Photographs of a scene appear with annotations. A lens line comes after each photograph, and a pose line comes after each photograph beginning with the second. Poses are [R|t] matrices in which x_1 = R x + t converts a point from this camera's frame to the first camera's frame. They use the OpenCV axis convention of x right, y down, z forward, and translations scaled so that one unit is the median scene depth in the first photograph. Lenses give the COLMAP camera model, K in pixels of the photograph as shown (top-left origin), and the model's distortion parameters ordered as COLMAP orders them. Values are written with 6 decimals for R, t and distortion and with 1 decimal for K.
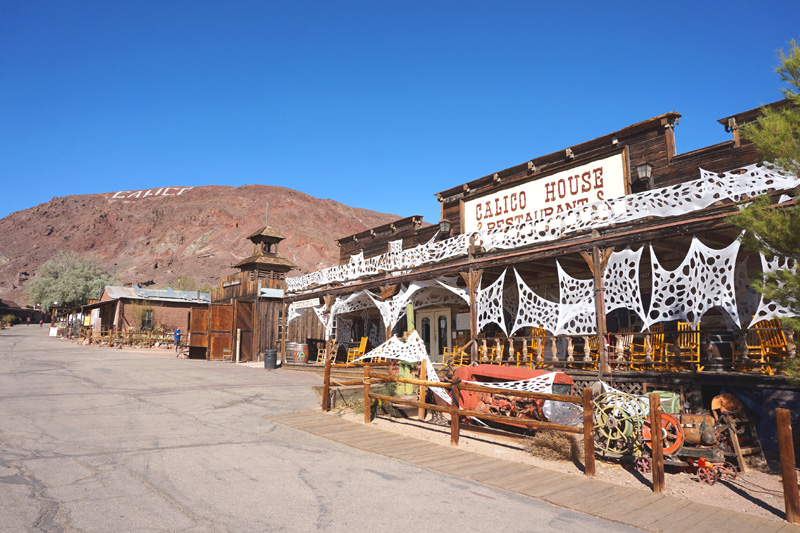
lens RADIAL K [[536.6, 0, 400.0], [0, 536.6, 266.5], [0, 0, 1]] dist [-0.059691, 0.045642]
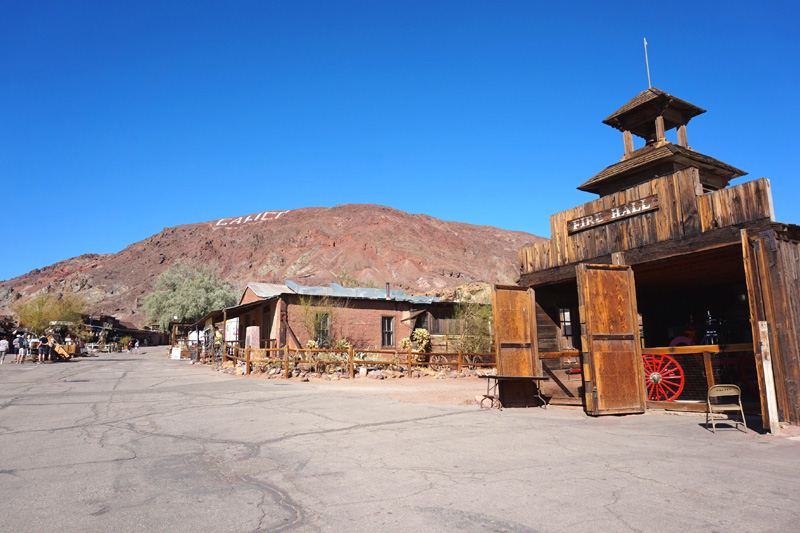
lens RADIAL K [[536.6, 0, 400.0], [0, 536.6, 266.5], [0, 0, 1]] dist [-0.059691, 0.045642]
pose [[0.985290, -0.048221, -0.163945, -0.020878], [0.043168, 0.998481, -0.034252, 0.003880], [0.165348, 0.026671, 0.985875, 0.029764]]
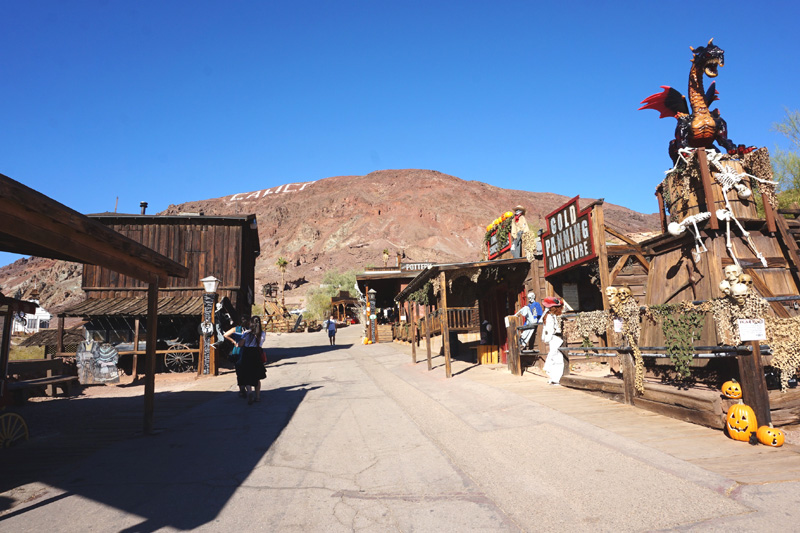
lens RADIAL K [[536.6, 0, 400.0], [0, 536.6, 266.5], [0, 0, 1]] dist [-0.059691, 0.045642]
pose [[0.980417, -0.072844, -0.182963, -0.136343], [0.070709, 0.997331, -0.018172, 0.020497], [0.183798, 0.004879, 0.982952, 0.217392]]
